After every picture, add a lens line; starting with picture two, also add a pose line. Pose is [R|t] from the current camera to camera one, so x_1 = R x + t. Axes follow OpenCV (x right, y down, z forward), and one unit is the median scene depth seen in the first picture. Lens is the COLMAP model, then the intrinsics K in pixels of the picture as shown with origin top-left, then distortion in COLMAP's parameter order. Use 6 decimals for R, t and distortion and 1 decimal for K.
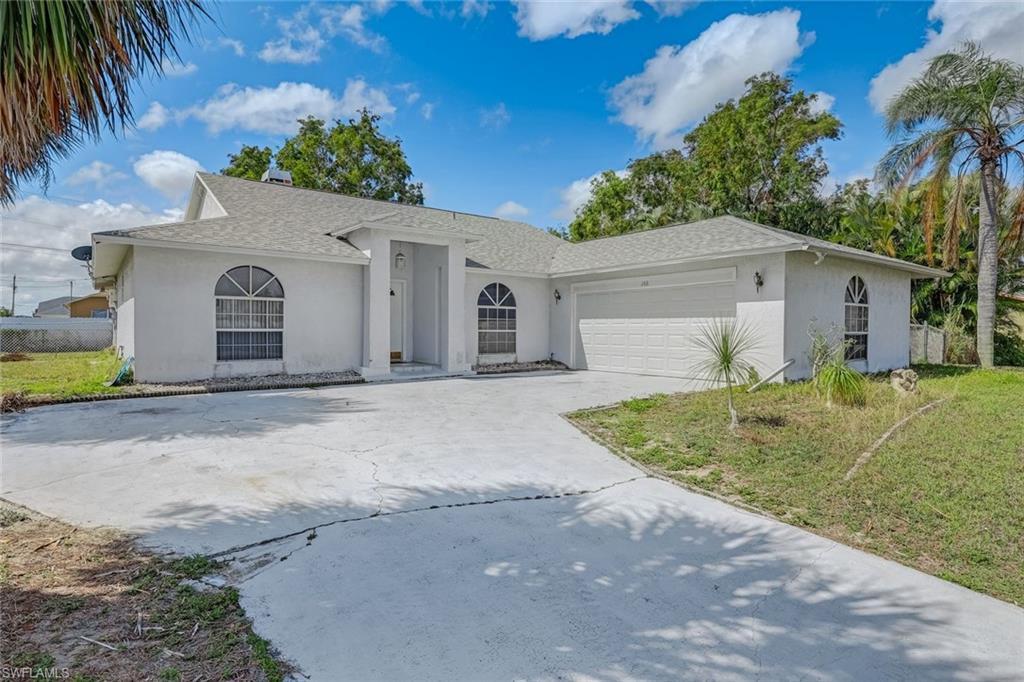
lens RADIAL K [[577.3, 0, 519.9], [0, 577.3, 339.8], [0, 0, 1]] dist [0.008443, 0.000722]
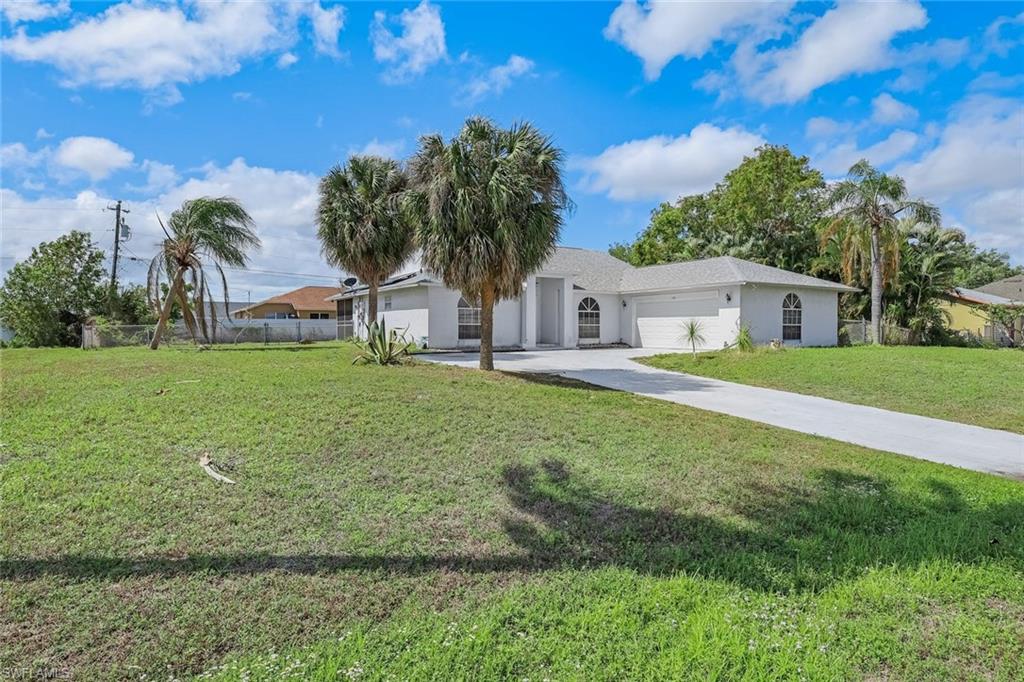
lens RADIAL K [[577.3, 0, 507.7], [0, 577.3, 342.3], [0, 0, 1]] dist [0.008443, 0.000722]
pose [[0.991764, -0.000188, -0.128079, -0.061138], [0.000722, 0.999991, 0.004122, 0.030199], [0.128078, -0.004181, 0.991755, -0.777295]]
